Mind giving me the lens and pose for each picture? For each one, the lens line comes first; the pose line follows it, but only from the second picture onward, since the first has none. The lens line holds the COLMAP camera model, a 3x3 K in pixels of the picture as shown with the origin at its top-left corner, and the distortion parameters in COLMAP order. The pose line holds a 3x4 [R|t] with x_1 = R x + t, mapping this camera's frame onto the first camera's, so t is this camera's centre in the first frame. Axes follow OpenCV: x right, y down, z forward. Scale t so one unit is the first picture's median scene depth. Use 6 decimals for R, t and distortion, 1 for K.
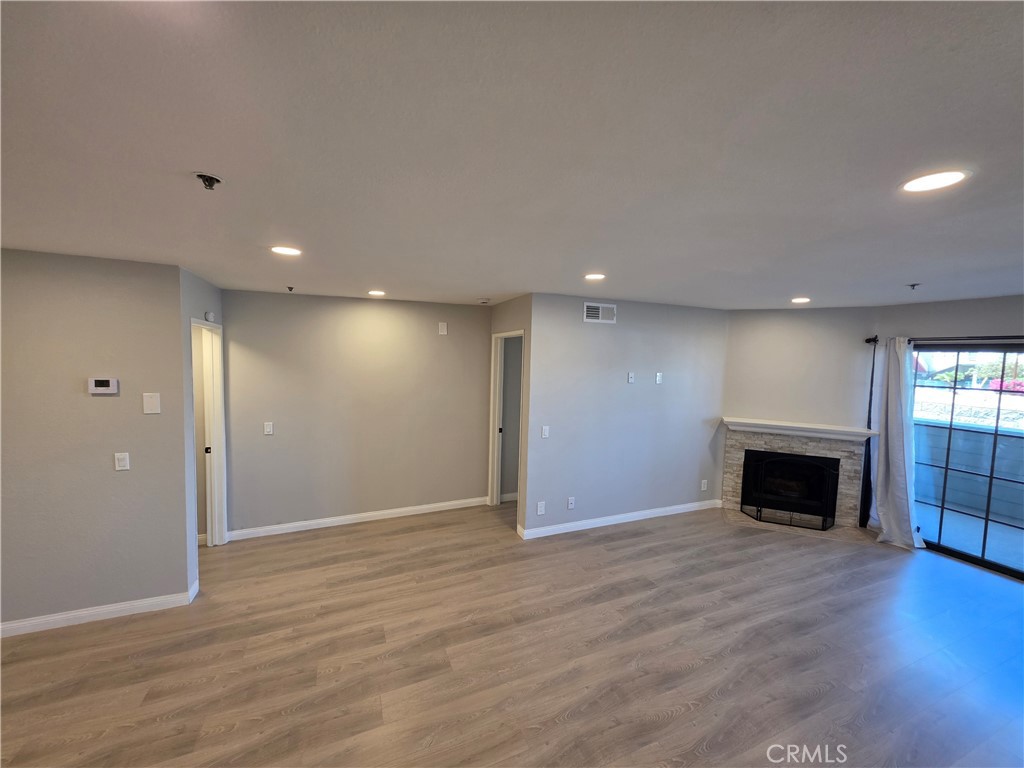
lens RADIAL K [[408.9, 0, 515.0], [0, 408.9, 384.3], [0, 0, 1]] dist [0.003456, 0.000047]
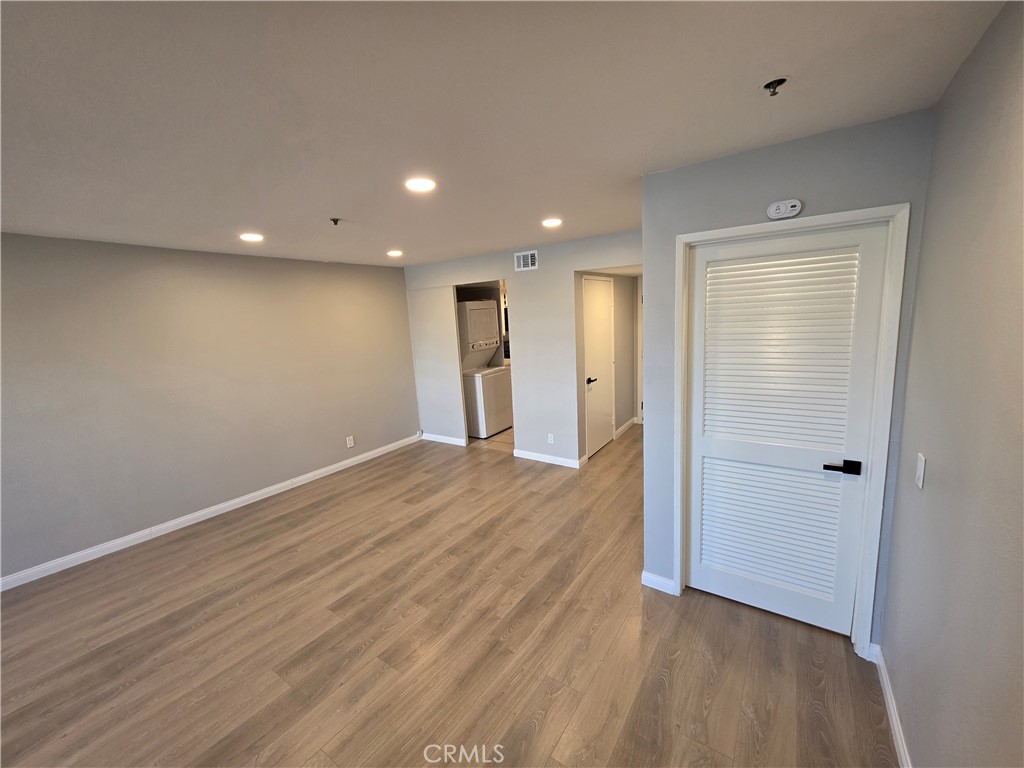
lens RADIAL K [[408.9, 0, 515.0], [0, 408.9, 384.3], [0, 0, 1]] dist [0.003456, 0.000047]
pose [[-0.843044, 0.105258, -0.527444, -0.106919], [-0.006286, 0.978668, 0.205353, -0.038776], [0.537807, 0.176437, -0.824399, 1.051856]]
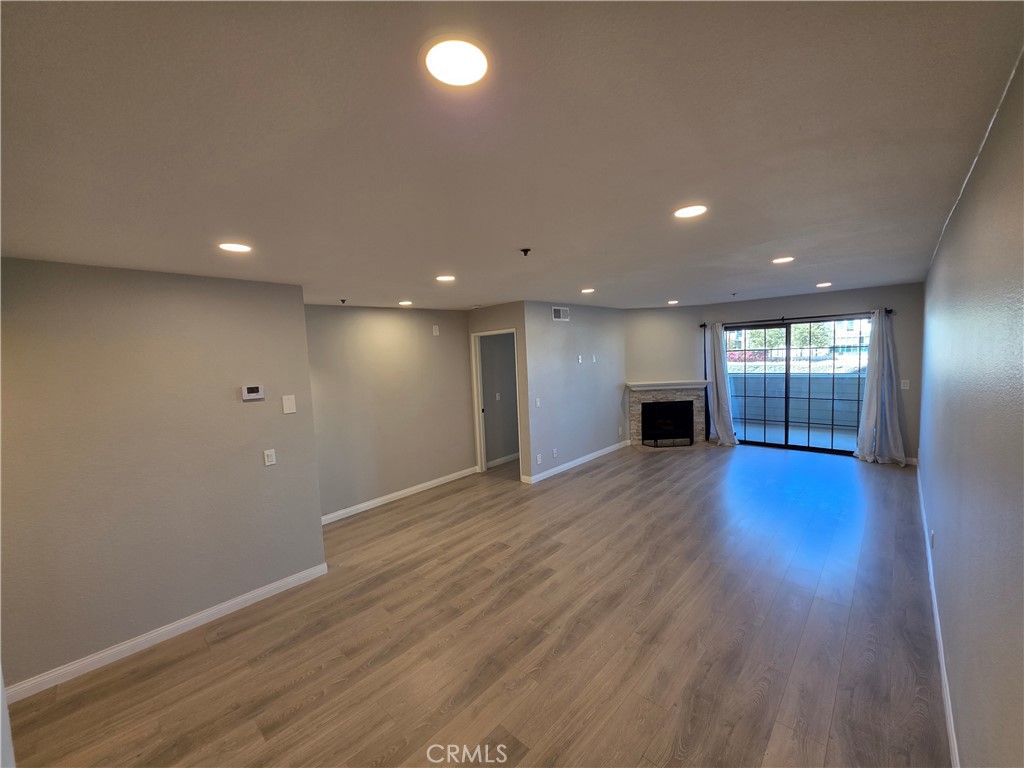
lens RADIAL K [[409.0, 0, 517.1], [0, 409.0, 386.8], [0, 0, 1]] dist [0.002563, 0.000104]
pose [[0.913147, -0.100381, 0.395077, -0.497370], [0.096630, 0.994885, 0.029438, 0.016645], [-0.396011, 0.011295, 0.918176, -0.211238]]
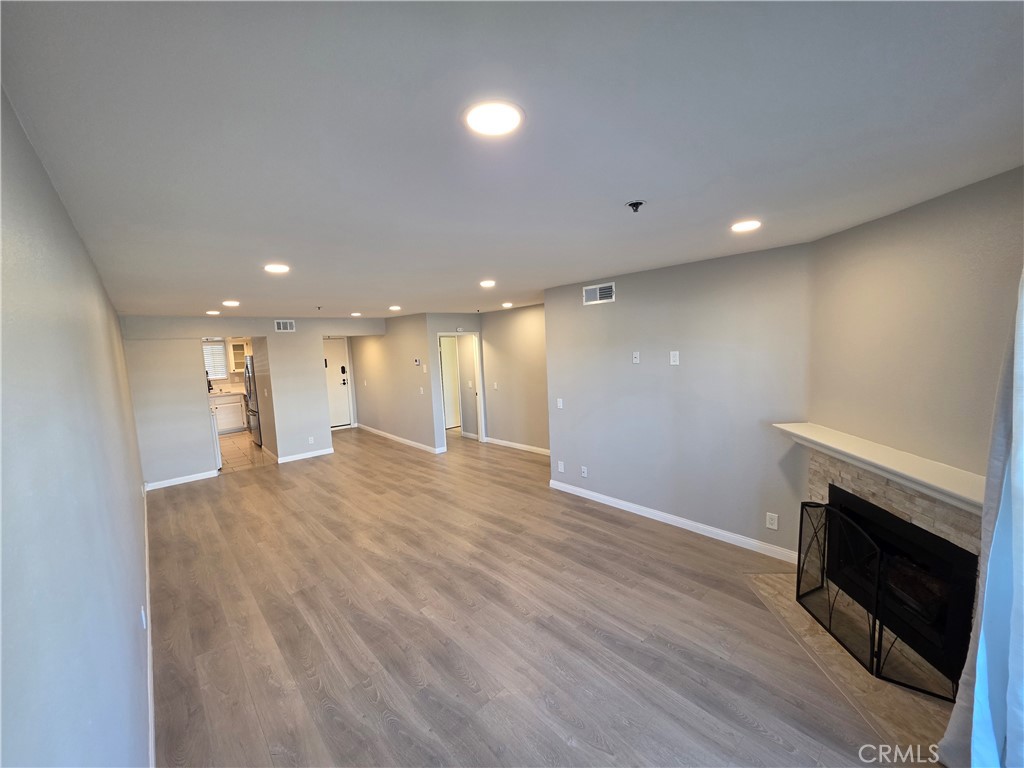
lens RADIAL K [[405.9, 0, 514.7], [0, 405.9, 384.8], [0, 0, 1]] dist [0.001710, 0.000014]
pose [[0.326656, 0.060968, -0.943175, 1.095599], [-0.009914, 0.998083, 0.061083, -0.009074], [0.945091, -0.010603, 0.326634, 0.468067]]
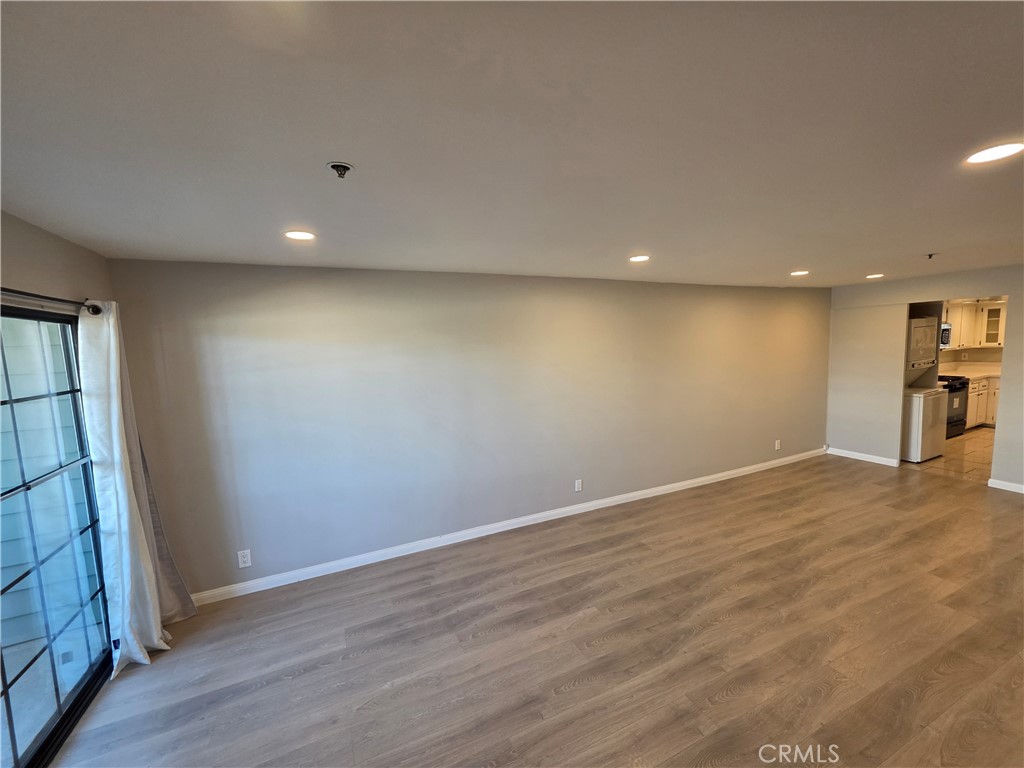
lens RADIAL K [[412.2, 0, 512.0], [0, 412.2, 384.0], [0, 0, 1]] dist [0.000701, 0.000071]
pose [[-0.999560, 0.016587, -0.024606, 0.581420], [0.012350, 0.986496, 0.163321, -0.053890], [0.026983, 0.162945, -0.986266, 1.113615]]
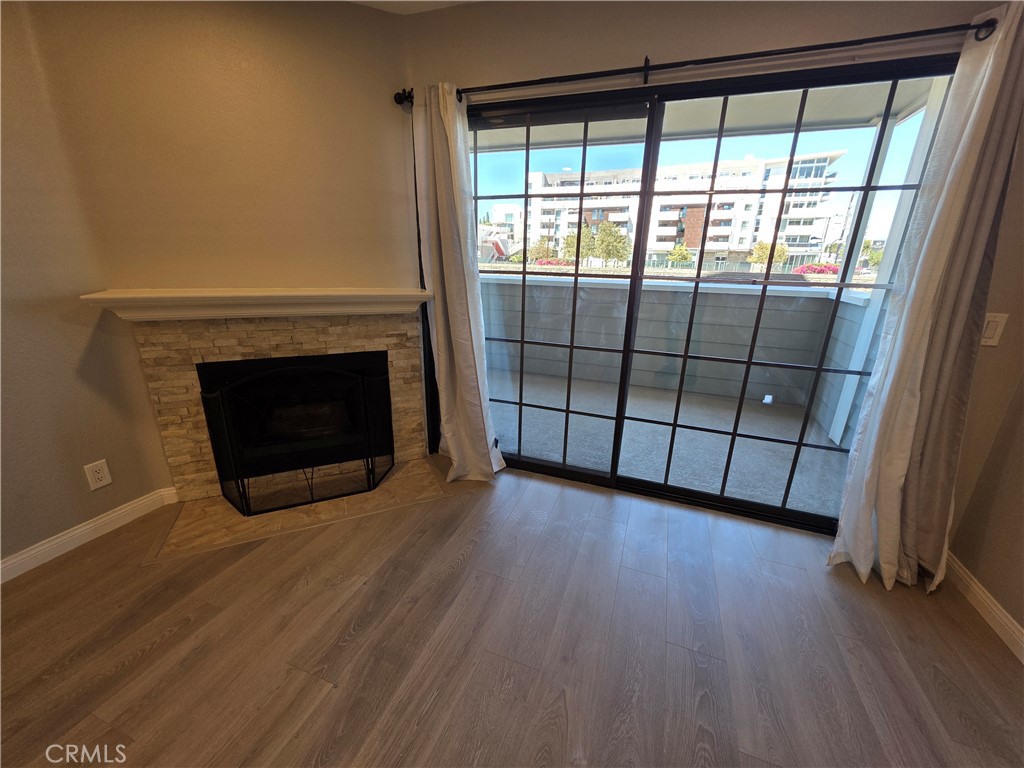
lens RADIAL K [[405.9, 0, 514.7], [0, 405.9, 384.8], [0, 0, 1]] dist [0.001710, 0.000014]
pose [[0.689185, -0.232940, 0.686121, 0.576397], [0.048330, 0.959586, 0.277235, 0.092367], [-0.722971, -0.157906, 0.672591, 0.555805]]
